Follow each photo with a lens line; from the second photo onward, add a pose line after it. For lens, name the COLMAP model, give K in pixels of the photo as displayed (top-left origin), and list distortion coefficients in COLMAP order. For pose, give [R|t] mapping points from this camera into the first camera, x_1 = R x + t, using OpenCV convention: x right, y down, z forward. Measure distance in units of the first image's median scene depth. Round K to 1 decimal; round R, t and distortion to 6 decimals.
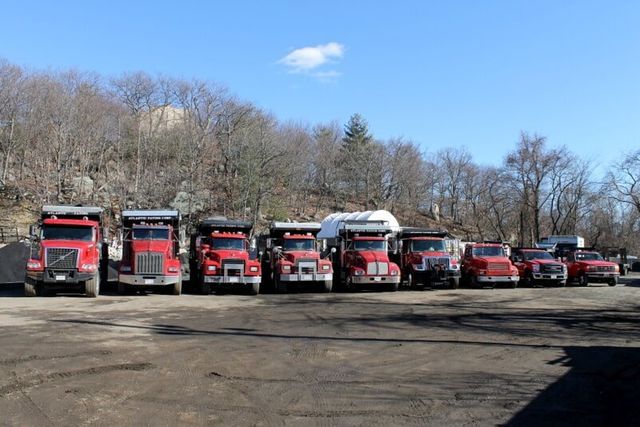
lens RADIAL K [[533.5, 0, 309.3], [0, 533.5, 213.5], [0, 0, 1]] dist [-0.142884, 0.125745]
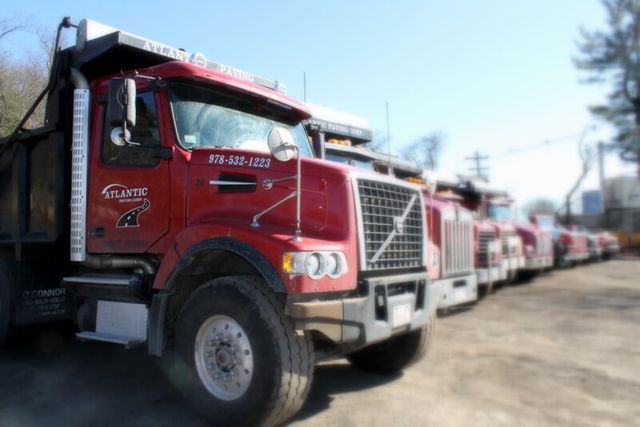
lens RADIAL K [[533.5, 0, 309.3], [0, 533.5, 213.5], [0, 0, 1]] dist [-0.142884, 0.125745]
pose [[0.818549, 0.013318, 0.574282, -0.510713], [-0.028944, 0.999418, 0.018078, 0.061724], [-0.573707, -0.031420, 0.818458, 0.668105]]
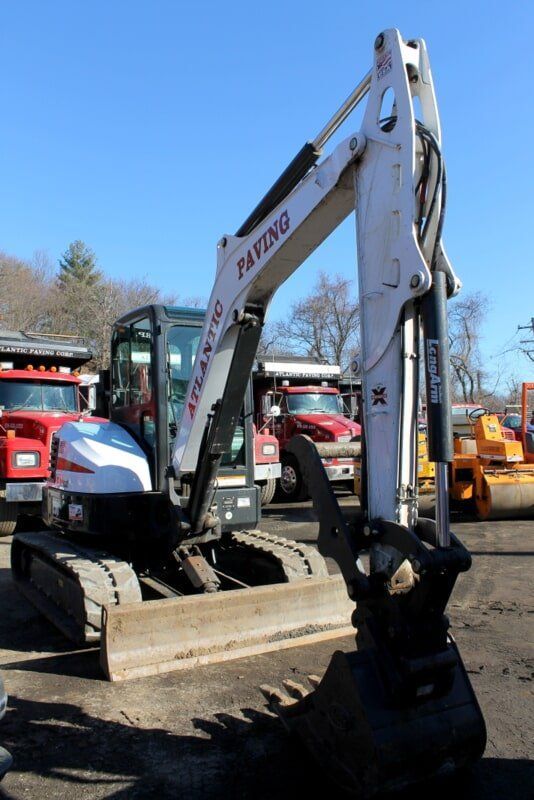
lens RADIAL K [[666.9, 0, 265.2], [0, 666.9, 378.4], [0, 0, 1]] dist [-0.142884, 0.125745]
pose [[0.908196, 0.007272, 0.418482, -0.205827], [0.002311, 0.999747, -0.022388, 0.055742], [-0.418538, 0.021300, 0.907949, 0.509001]]
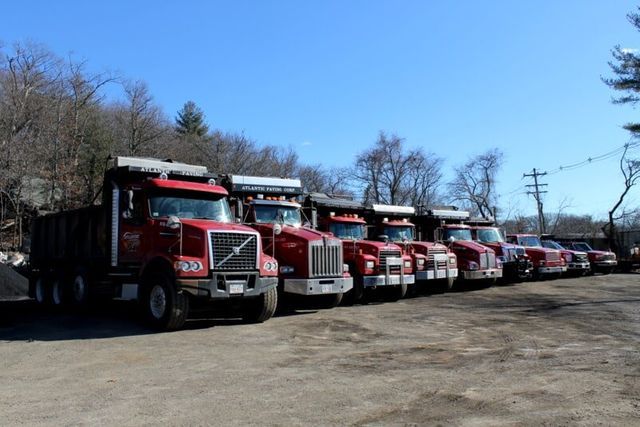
lens RADIAL K [[533.5, 0, 309.3], [0, 533.5, 213.5], [0, 0, 1]] dist [-0.142884, 0.125745]
pose [[0.901022, 0.016144, 0.433473, -0.513784], [-0.014099, 0.999869, -0.007934, 0.040785], [-0.433545, 0.001037, 0.901131, 0.388811]]
